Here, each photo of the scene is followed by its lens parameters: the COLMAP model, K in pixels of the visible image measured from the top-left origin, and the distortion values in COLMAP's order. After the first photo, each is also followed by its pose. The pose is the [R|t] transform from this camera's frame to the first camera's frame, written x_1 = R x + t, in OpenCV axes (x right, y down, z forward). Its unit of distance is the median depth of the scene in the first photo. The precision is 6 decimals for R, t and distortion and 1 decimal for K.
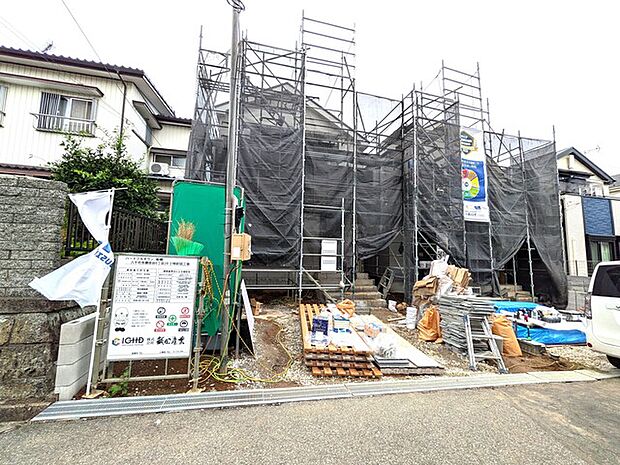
lens RADIAL K [[245.7, 0, 311.5], [0, 245.7, 231.8], [0, 0, 1]] dist [-0.000794, -0.000094]
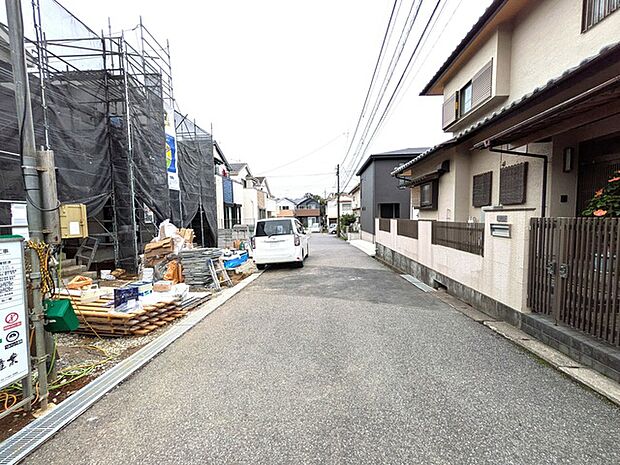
lens RADIAL K [[247.1, 0, 310.0], [0, 247.1, 232.5], [0, 0, 1]] dist [0.001489, 0.000077]
pose [[0.288283, -0.091912, 0.953124, -0.341907], [-0.065223, 0.991186, 0.115310, -0.018660], [-0.955321, -0.095408, 0.279747, 0.012616]]
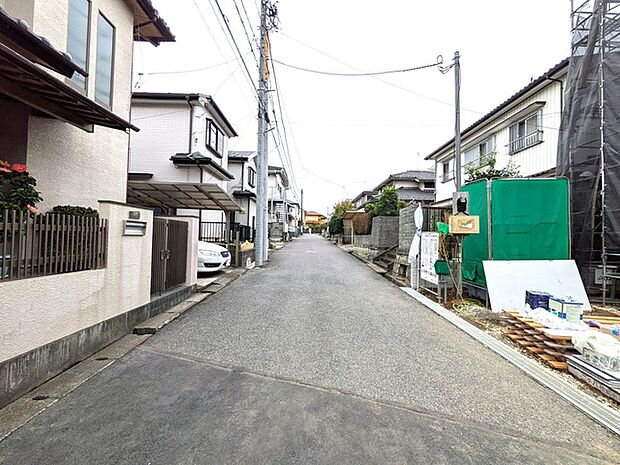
lens RADIAL K [[245.5, 0, 311.7], [0, 245.5, 232.4], [0, 0, 1]] dist [-0.000509, -0.000175]
pose [[-0.229946, -0.049039, -0.971967, 0.580021], [0.061299, 0.996017, -0.064755, 0.062824], [0.971271, -0.074470, -0.226024, 0.191730]]
